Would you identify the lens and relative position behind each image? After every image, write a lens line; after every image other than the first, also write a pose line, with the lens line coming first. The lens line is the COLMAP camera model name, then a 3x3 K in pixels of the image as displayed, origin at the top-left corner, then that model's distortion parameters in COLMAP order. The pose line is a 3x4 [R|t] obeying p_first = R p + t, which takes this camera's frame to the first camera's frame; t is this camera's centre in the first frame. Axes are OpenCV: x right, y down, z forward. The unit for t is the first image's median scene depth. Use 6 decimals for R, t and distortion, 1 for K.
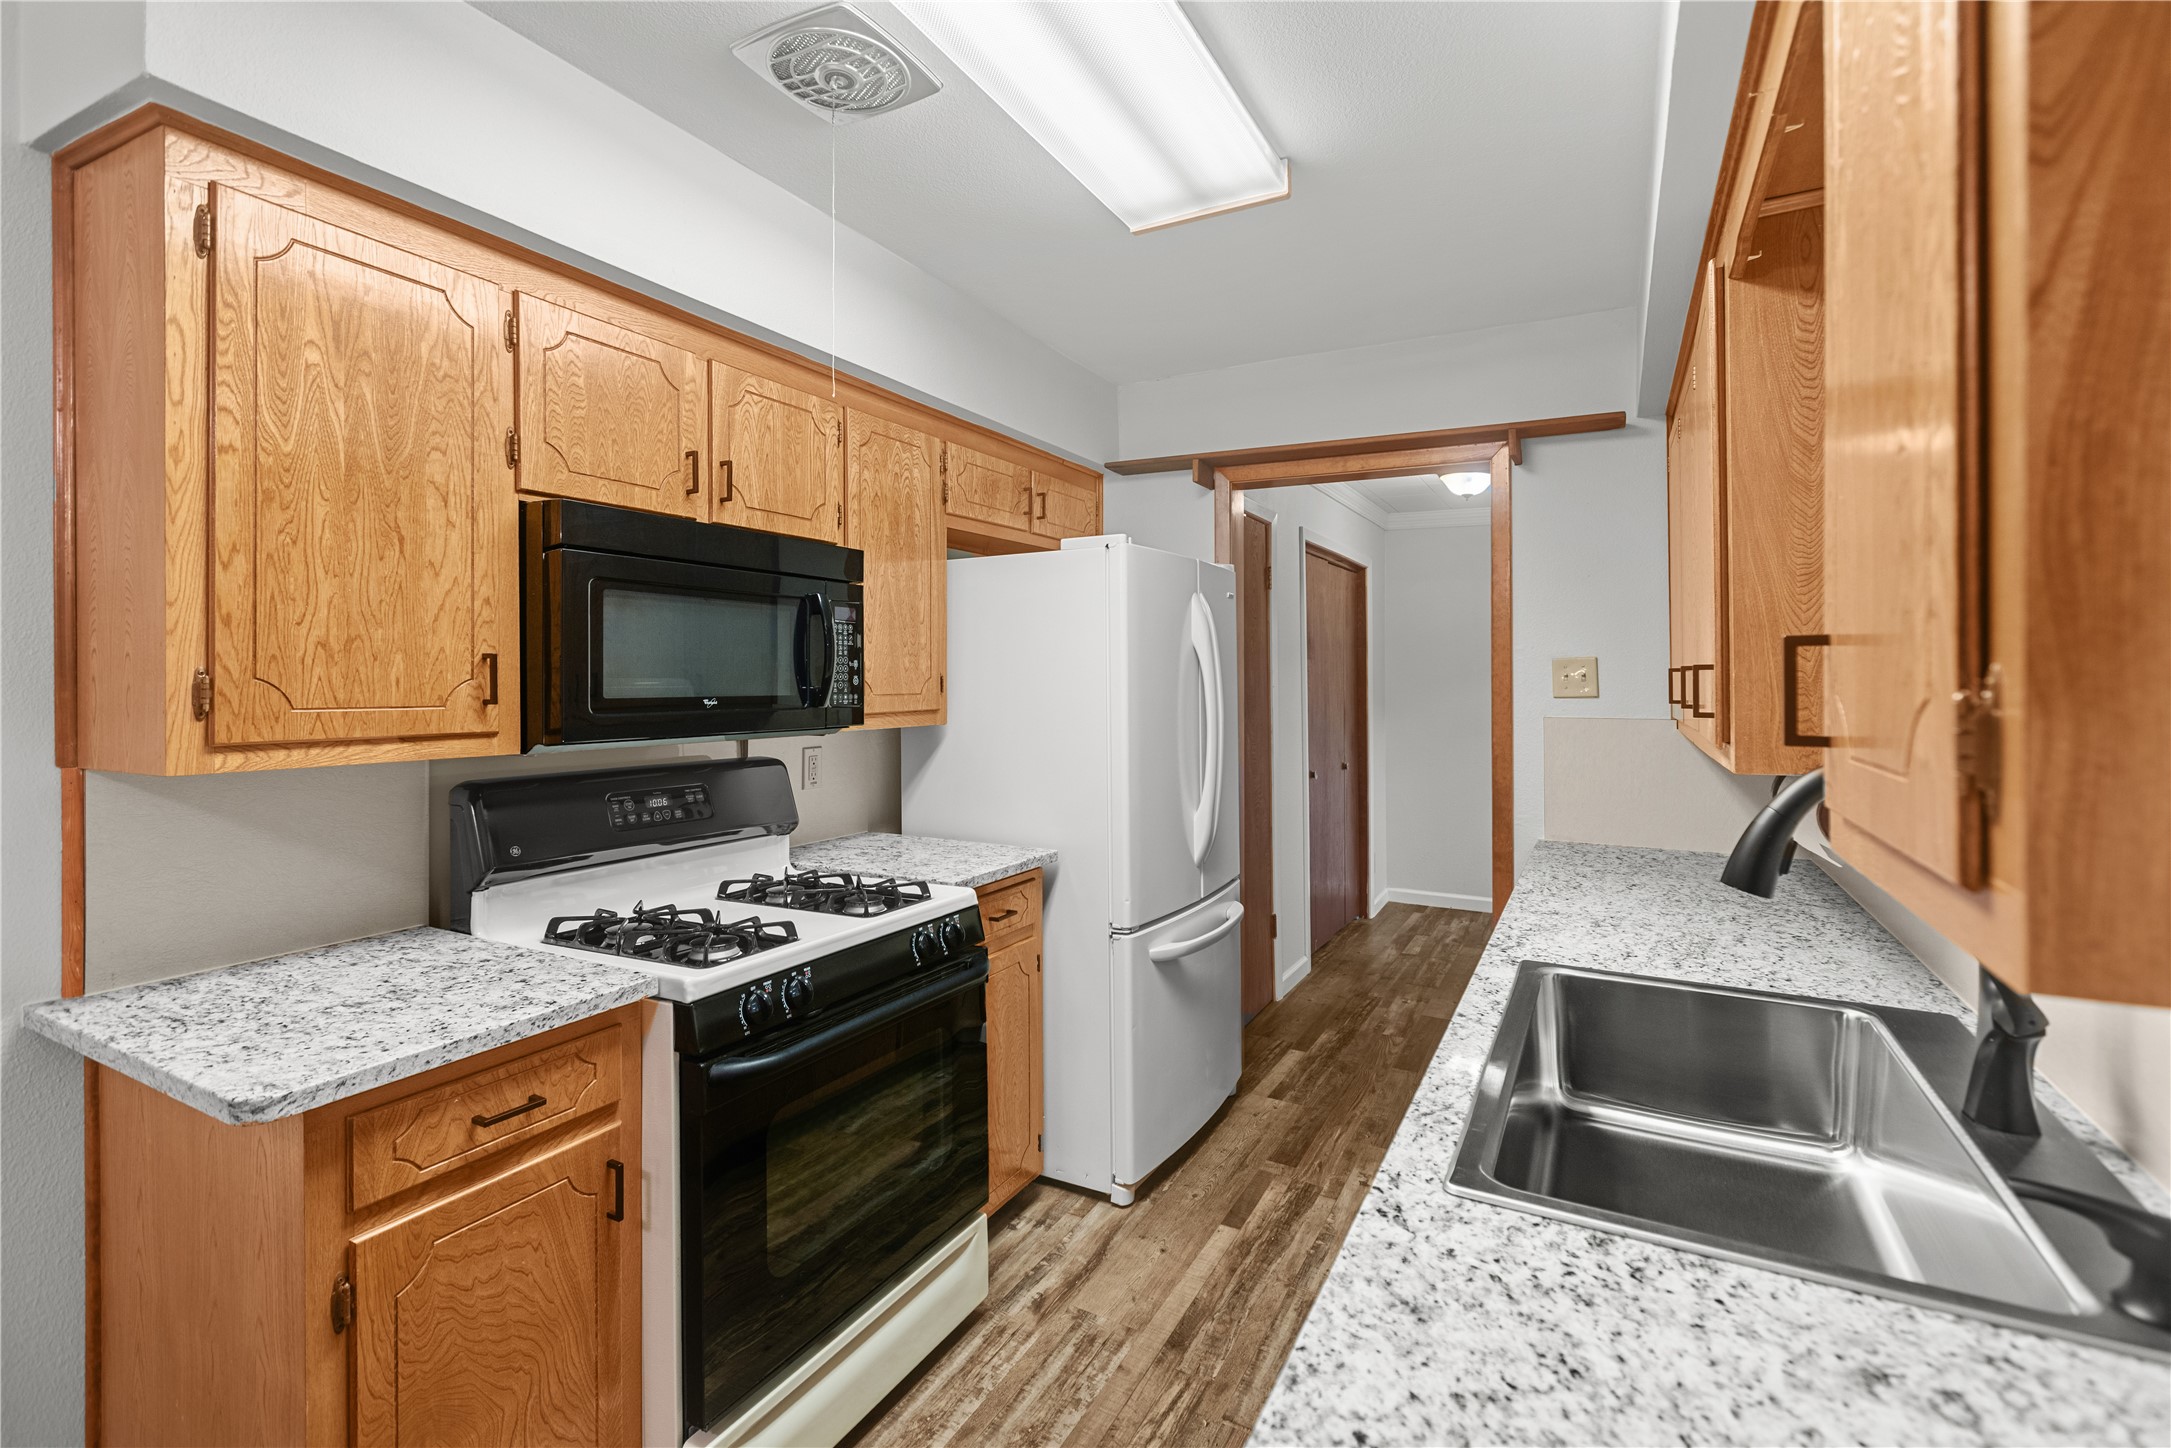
lens RADIAL K [[971.6, 0, 1085.3], [0, 971.6, 679.2], [0, 0, 1]] dist [0.003056, 0.000319]
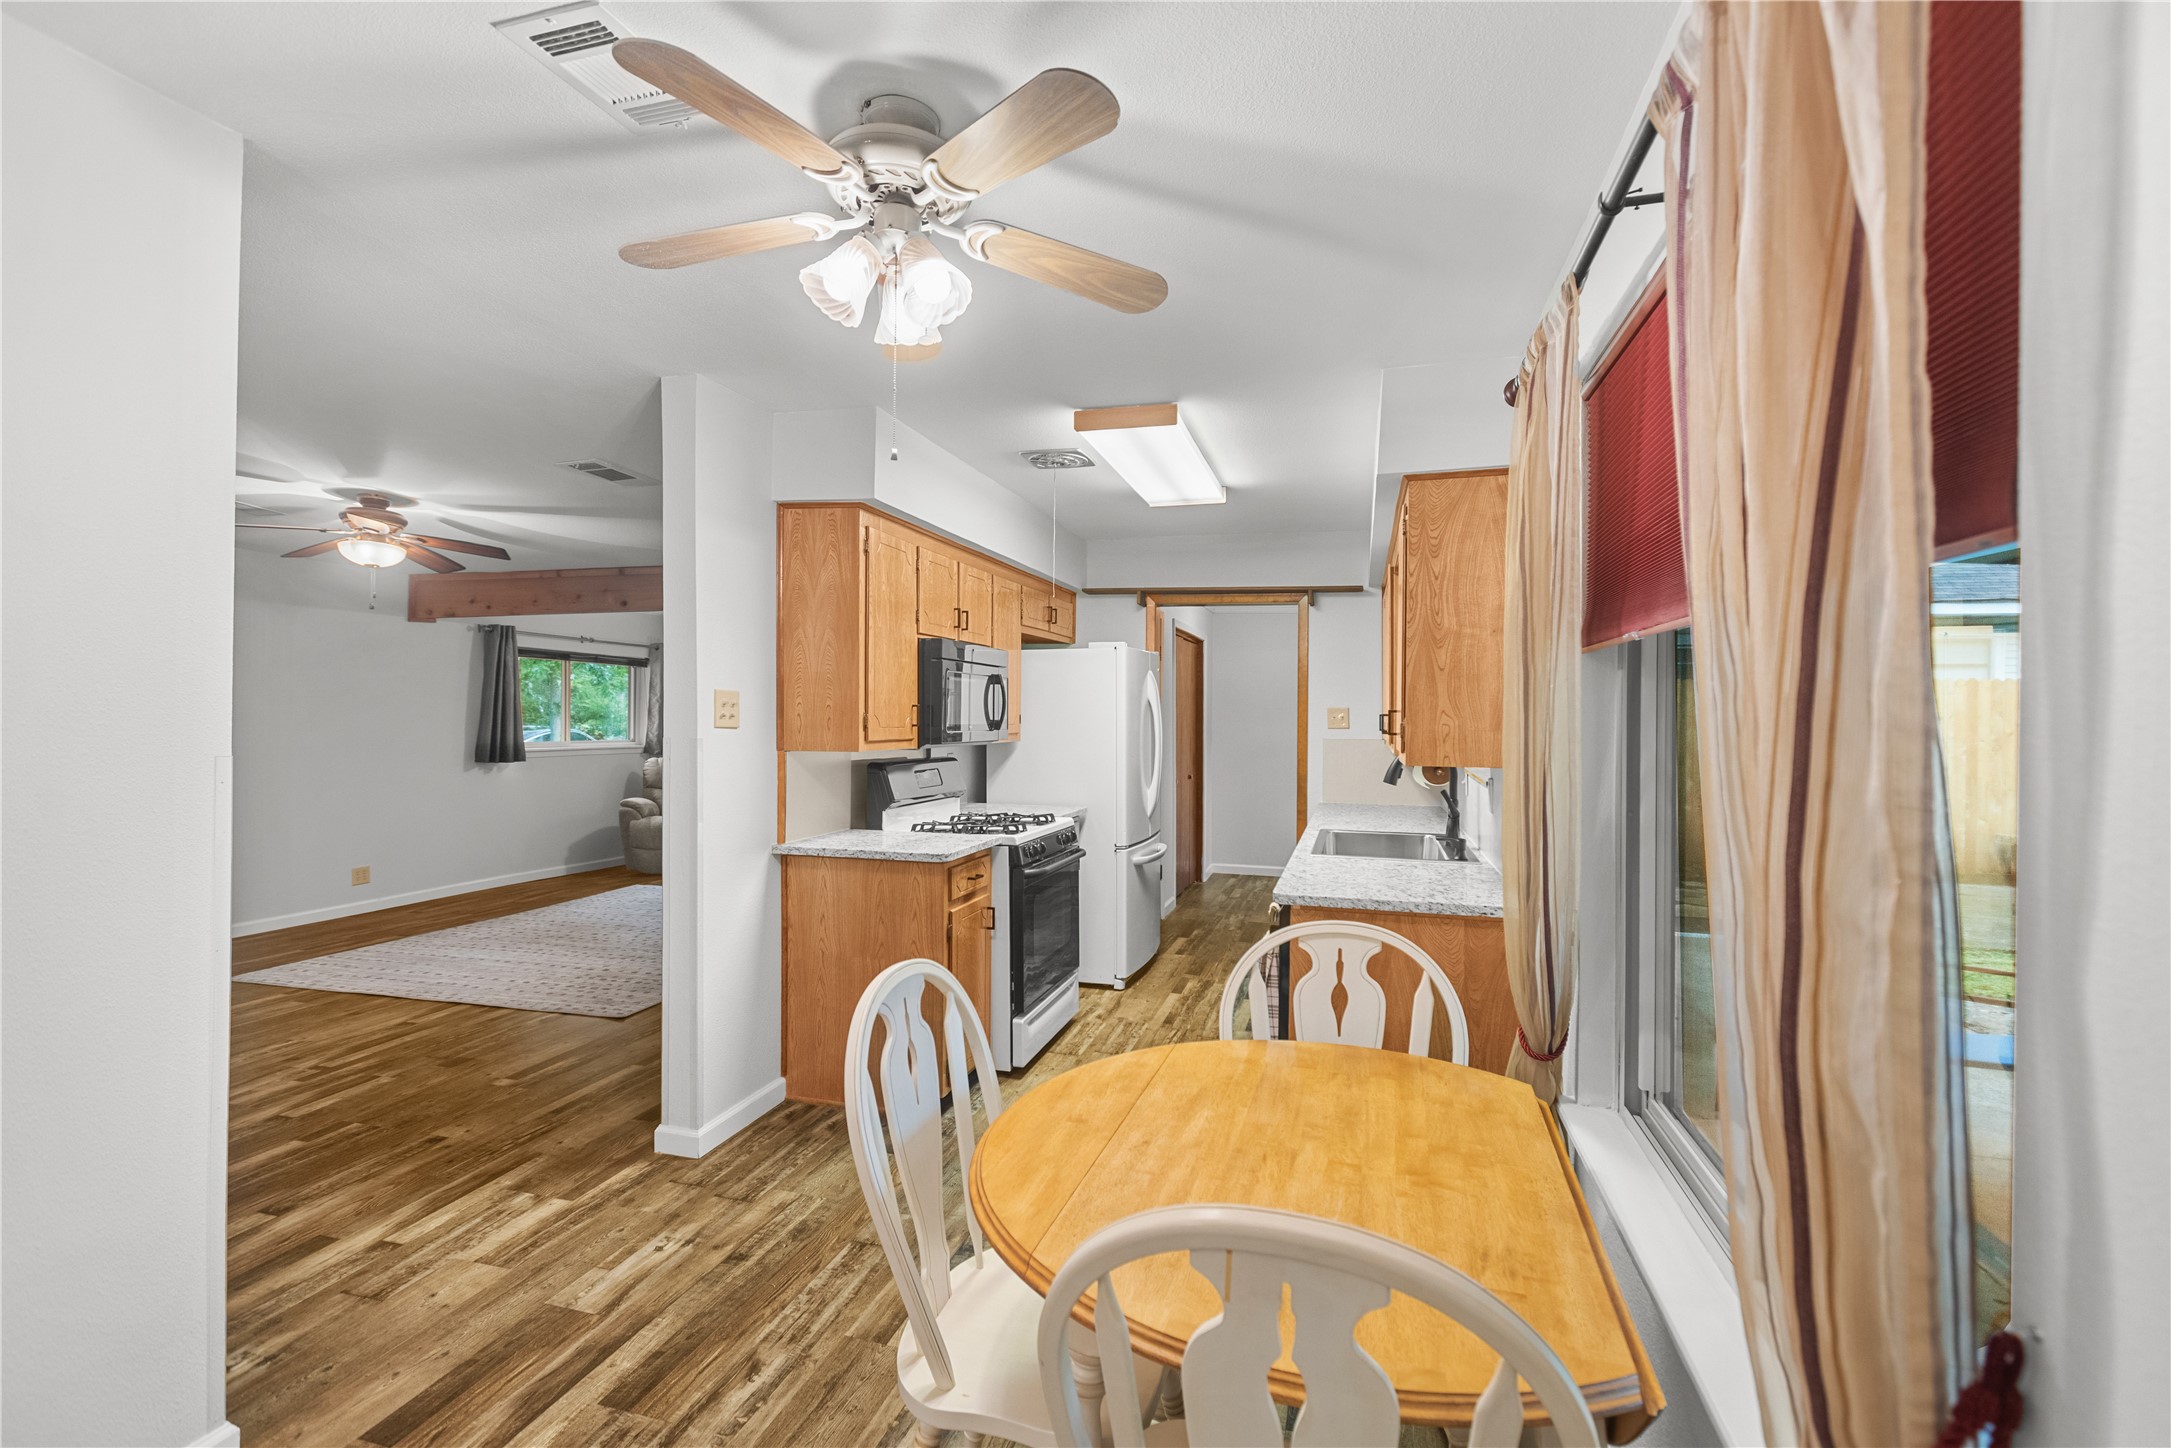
lens RADIAL K [[957.2, 0, 1085.5], [0, 957.2, 724.0], [0, 0, 1]] dist [0.000191, 0.000025]
pose [[0.976652, 0.006816, 0.214719, -0.440779], [-0.009001, 0.999917, 0.009198, -0.003486], [-0.214639, -0.010916, 0.976632, -0.837236]]
